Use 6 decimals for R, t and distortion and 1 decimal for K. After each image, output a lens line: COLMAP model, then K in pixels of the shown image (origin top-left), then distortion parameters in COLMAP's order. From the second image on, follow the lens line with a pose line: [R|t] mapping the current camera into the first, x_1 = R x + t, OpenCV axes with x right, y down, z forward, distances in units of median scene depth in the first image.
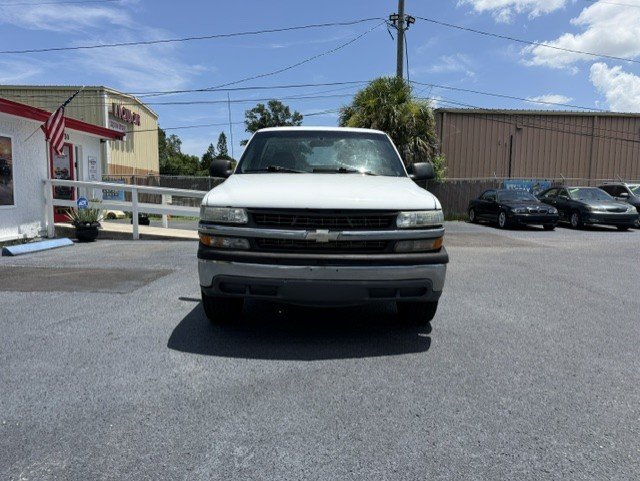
lens RADIAL K [[454.8, 0, 320.0], [0, 454.8, 240.5], [0, 0, 1]] dist [0.096986, -0.085669]
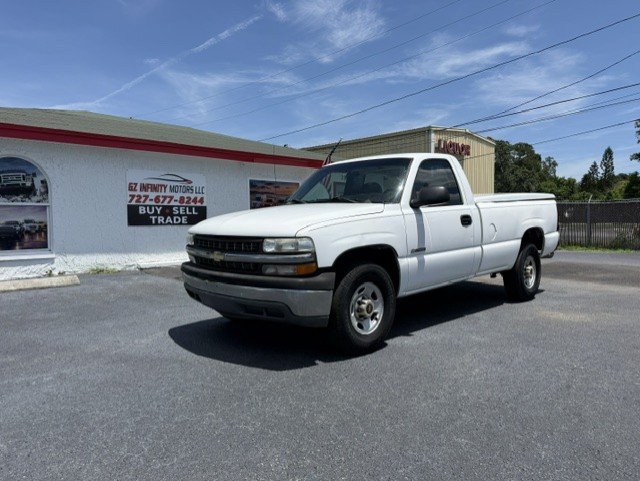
lens RADIAL K [[469.1, 0, 320.0], [0, 469.1, 240.5], [0, 0, 1]] dist [0.020231, -0.034961]
pose [[0.696233, 0.020680, -0.717518, 0.162218], [-0.062296, 0.997554, -0.031697, -0.004547], [0.715107, 0.066767, 0.695819, 0.045022]]
